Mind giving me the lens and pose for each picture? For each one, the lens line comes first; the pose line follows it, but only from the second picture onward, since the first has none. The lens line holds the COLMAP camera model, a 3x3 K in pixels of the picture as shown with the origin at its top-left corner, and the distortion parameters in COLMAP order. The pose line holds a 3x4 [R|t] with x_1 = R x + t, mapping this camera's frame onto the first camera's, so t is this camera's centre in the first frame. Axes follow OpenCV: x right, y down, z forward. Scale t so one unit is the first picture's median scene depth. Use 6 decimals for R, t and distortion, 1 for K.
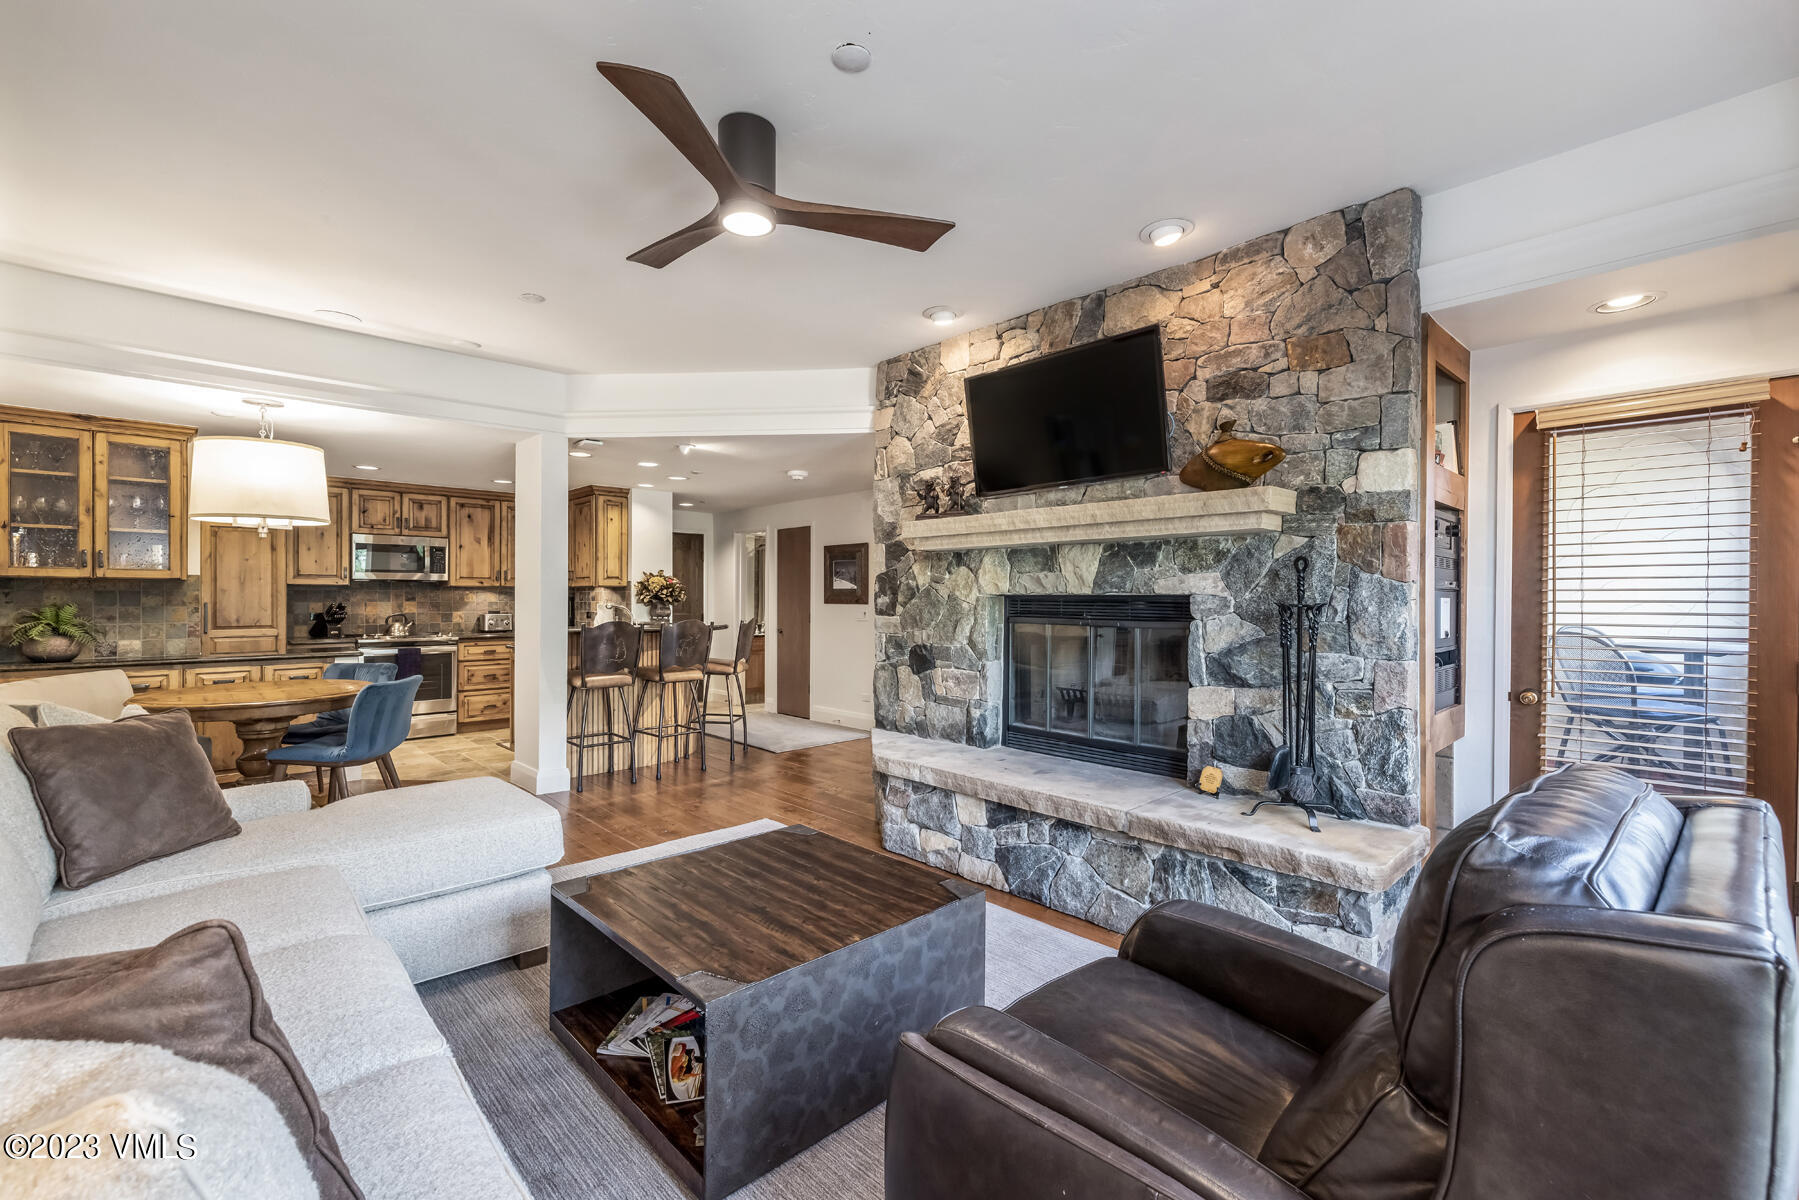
lens RADIAL K [[757.2, 0, 899.1], [0, 757.2, 599.5], [0, 0, 1]] dist [0.000728, 0.000761]
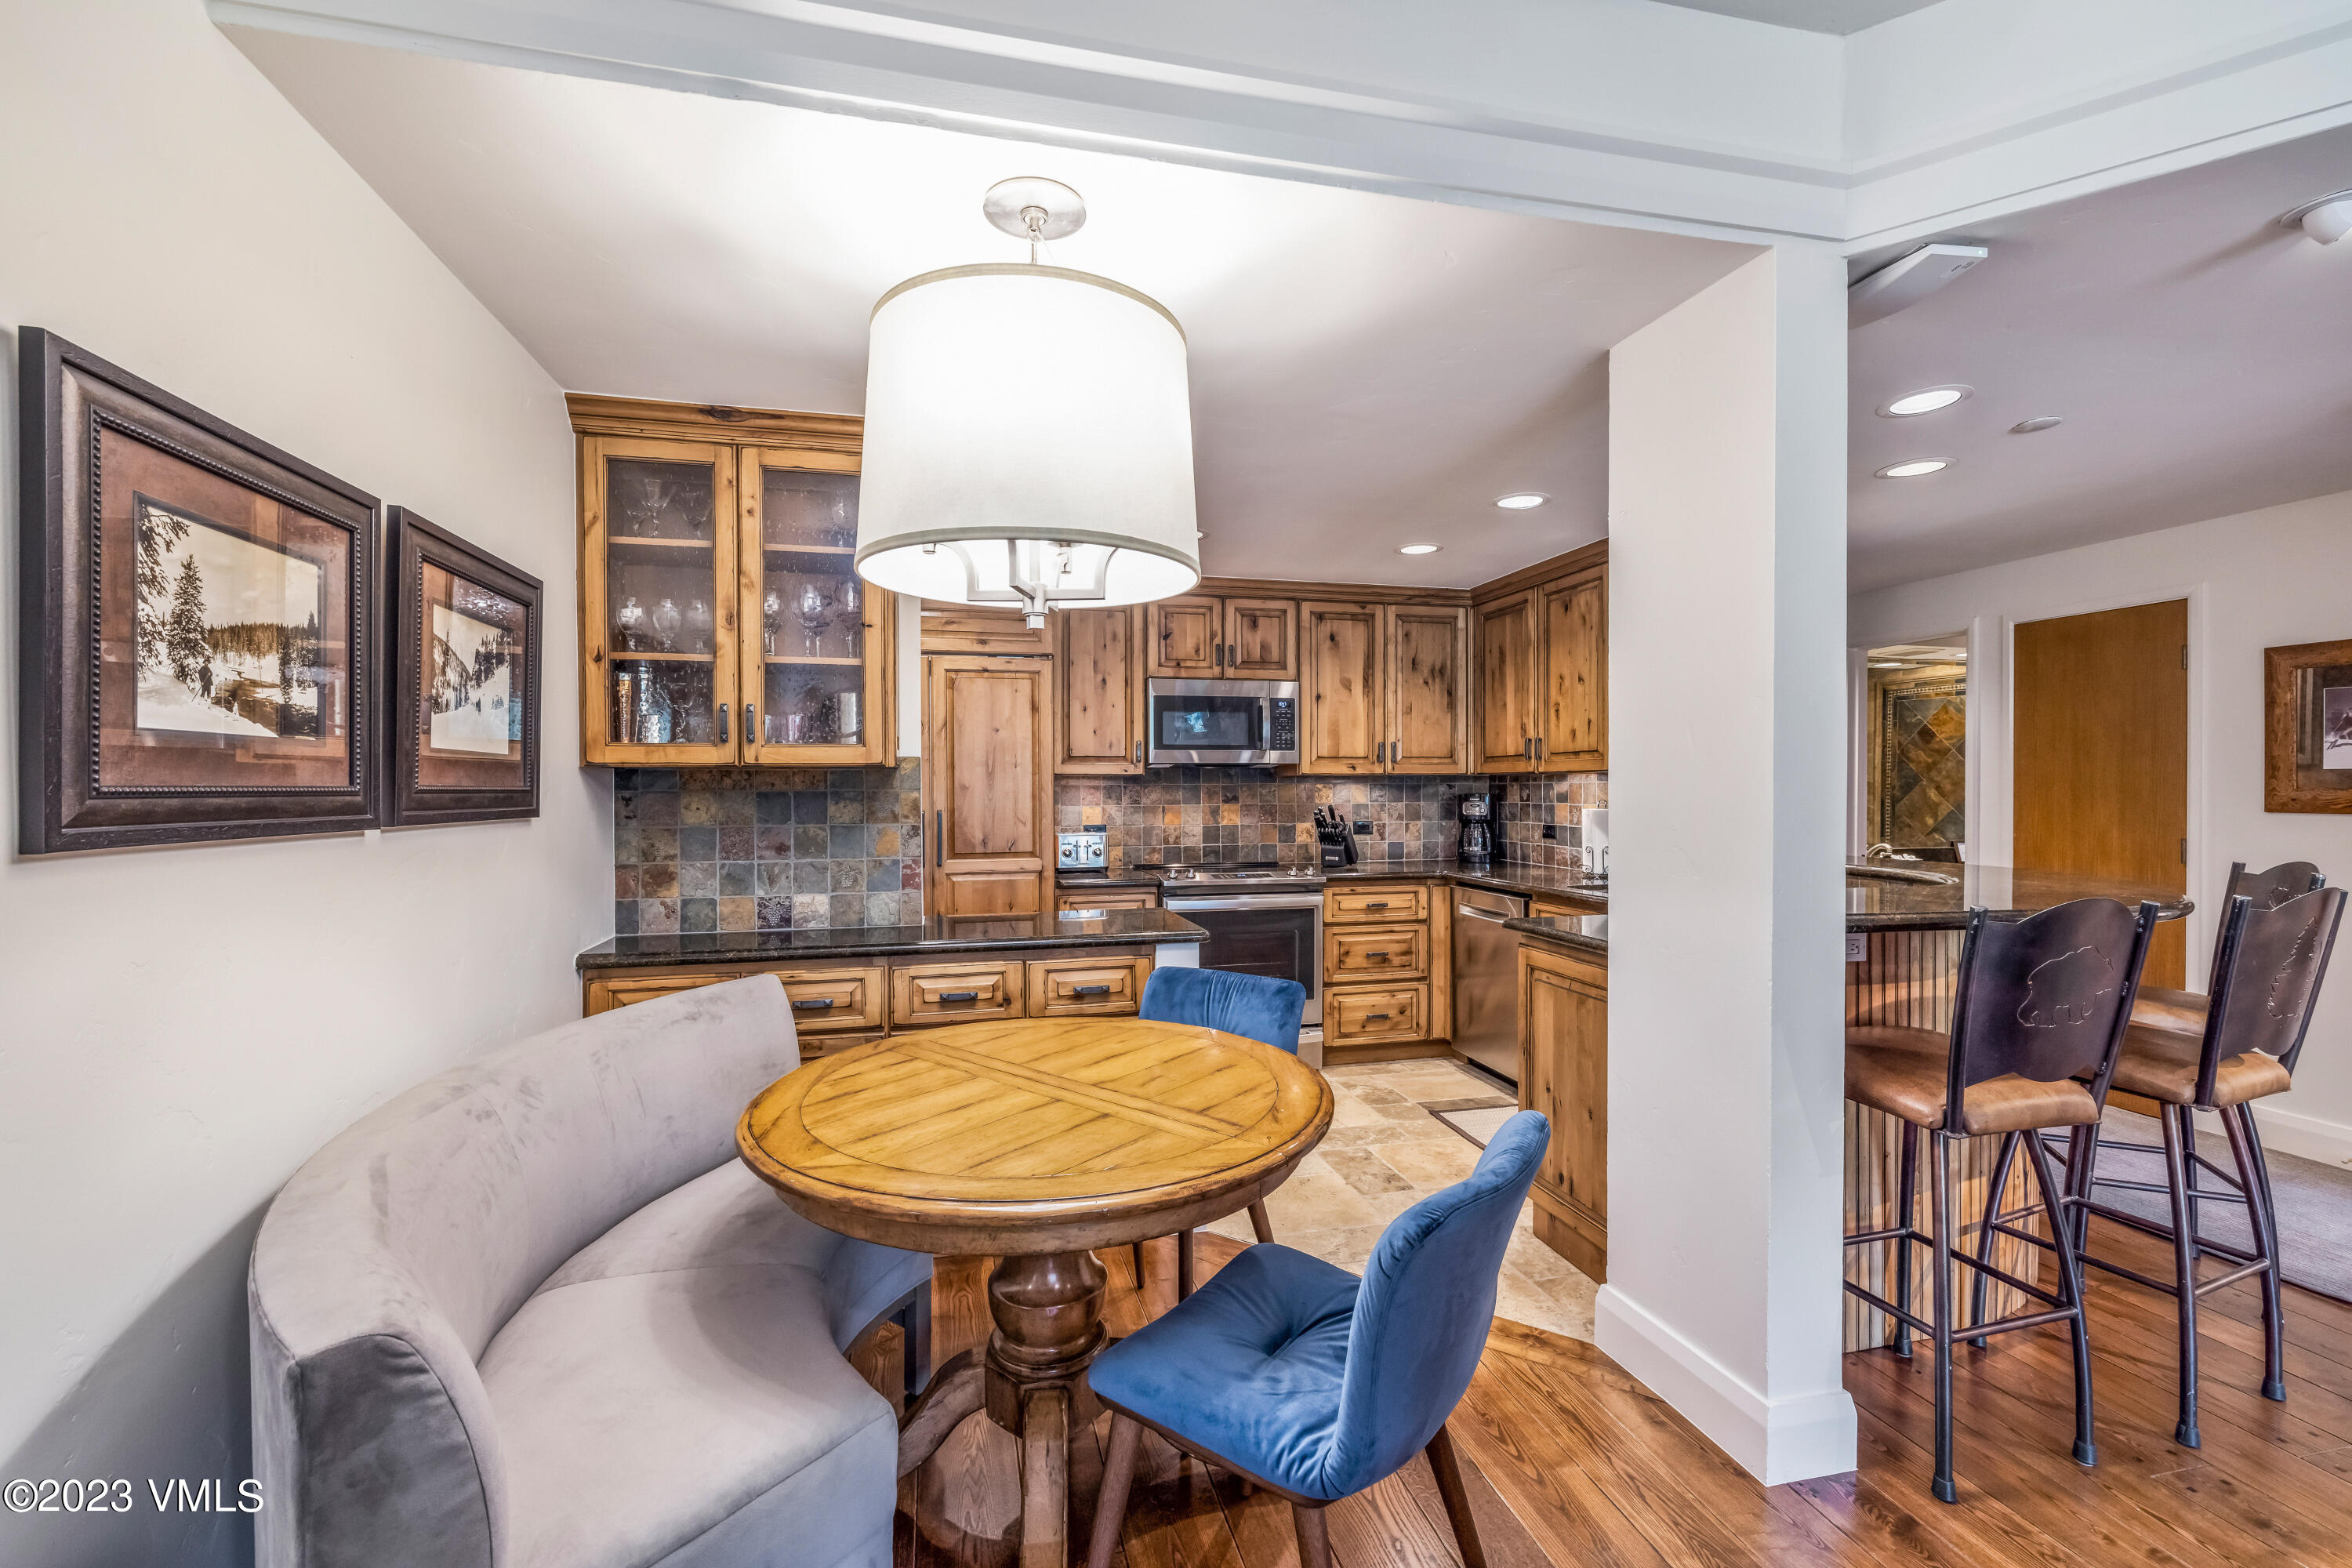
lens RADIAL K [[990.0, 0, 1174.1], [0, 990.0, 791.6], [0, 0, 1]] dist [0.000728, 0.000761]
pose [[0.861031, -0.003258, -0.508542, -0.373843], [0.004532, 0.999989, 0.001267, -0.008609], [0.508532, -0.003396, 0.861037, 0.434432]]
